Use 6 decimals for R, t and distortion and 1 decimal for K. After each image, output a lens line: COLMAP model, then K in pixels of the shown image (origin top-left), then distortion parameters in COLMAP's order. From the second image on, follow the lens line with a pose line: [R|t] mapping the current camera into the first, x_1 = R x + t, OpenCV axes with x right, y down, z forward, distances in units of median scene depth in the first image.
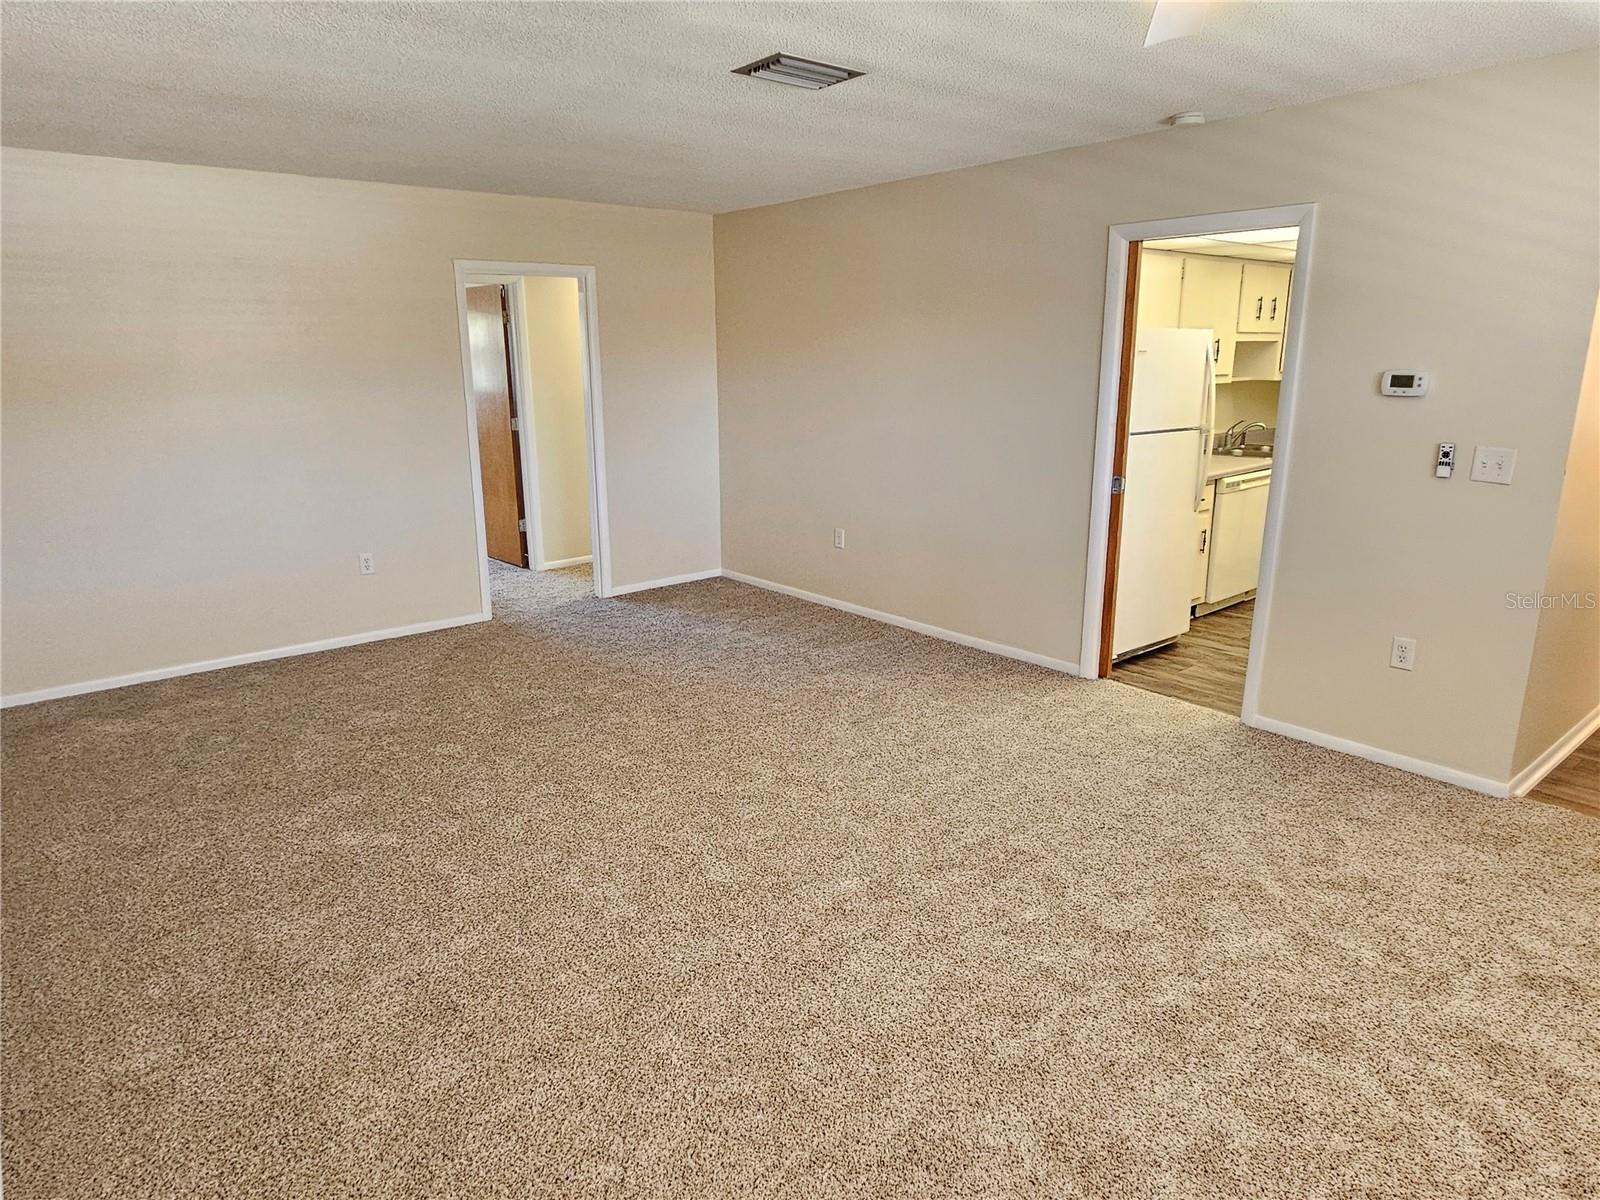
lens RADIAL K [[976.8, 0, 797.2], [0, 976.8, 594.9], [0, 0, 1]] dist [0.003147, 0.001430]
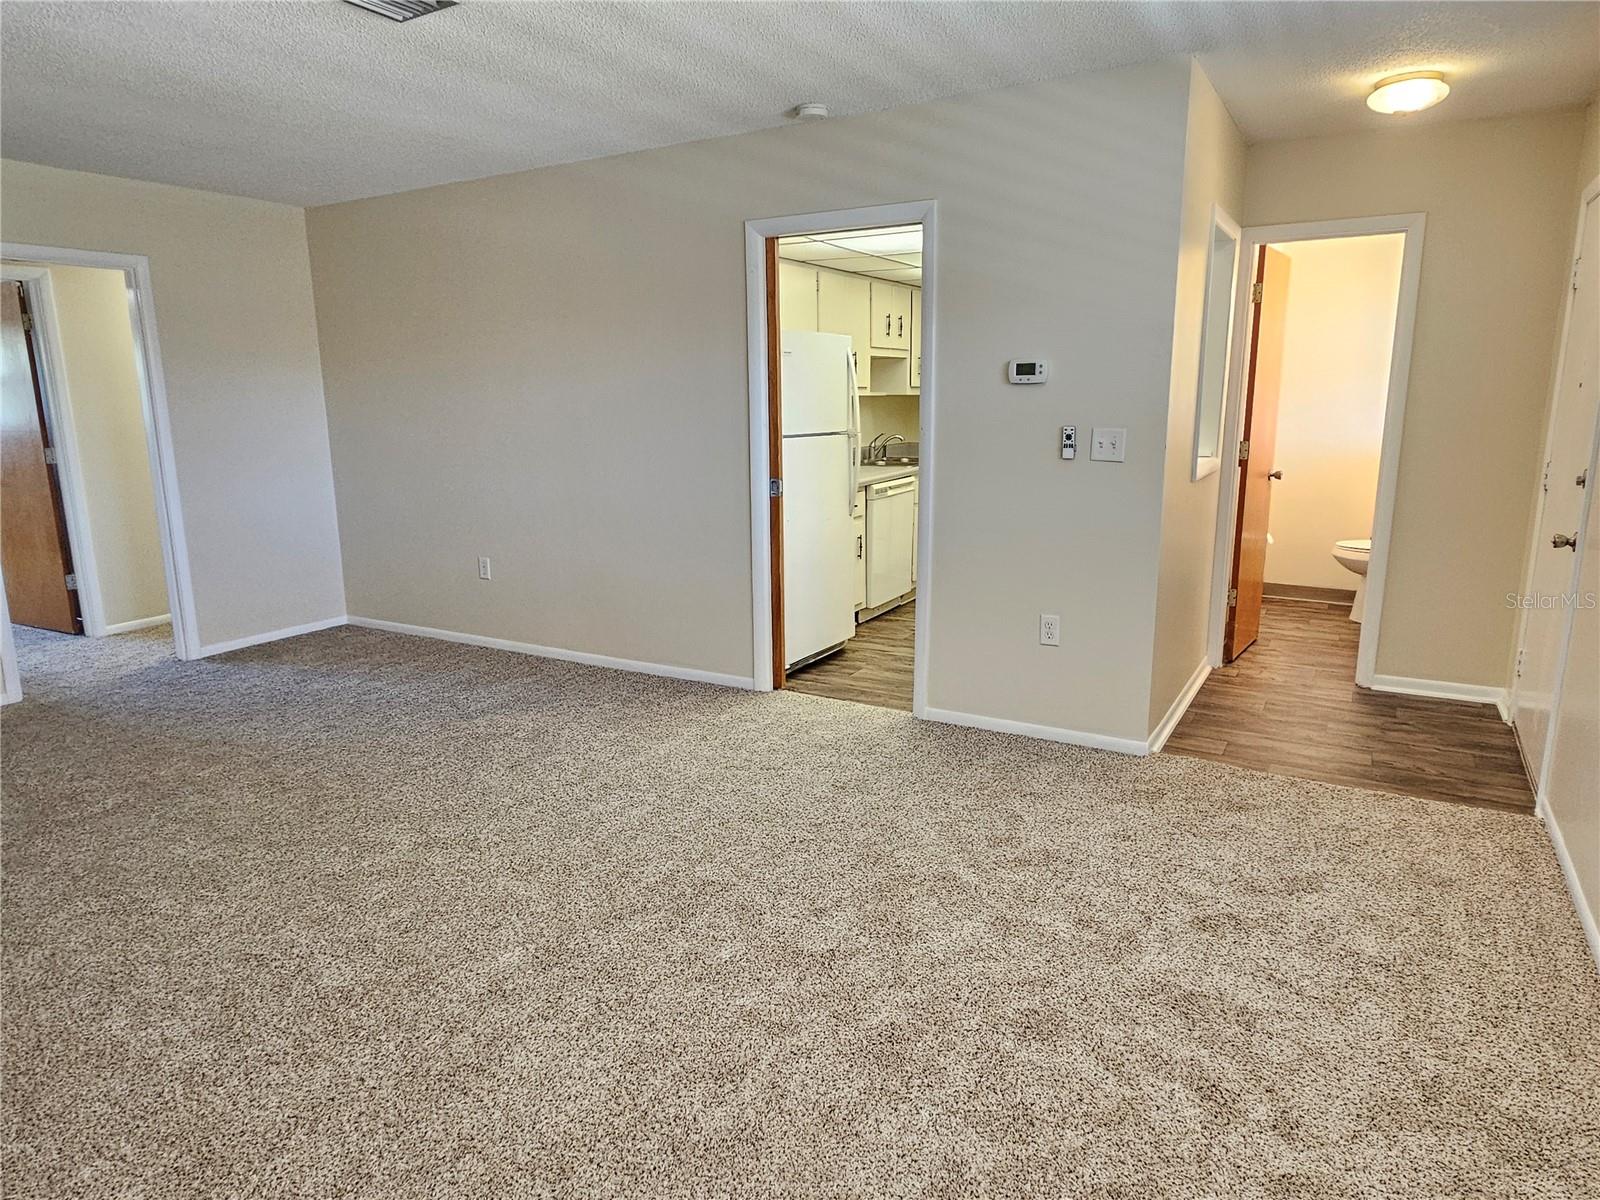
lens RADIAL K [[976.8, 0, 797.2], [0, 976.8, 594.9], [0, 0, 1]] dist [0.003147, 0.001430]
pose [[0.941253, -0.071469, 0.330054, 0.027464], [0.086746, 0.995724, -0.031770, 0.035228], [-0.326372, 0.058534, 0.943427, 0.113309]]
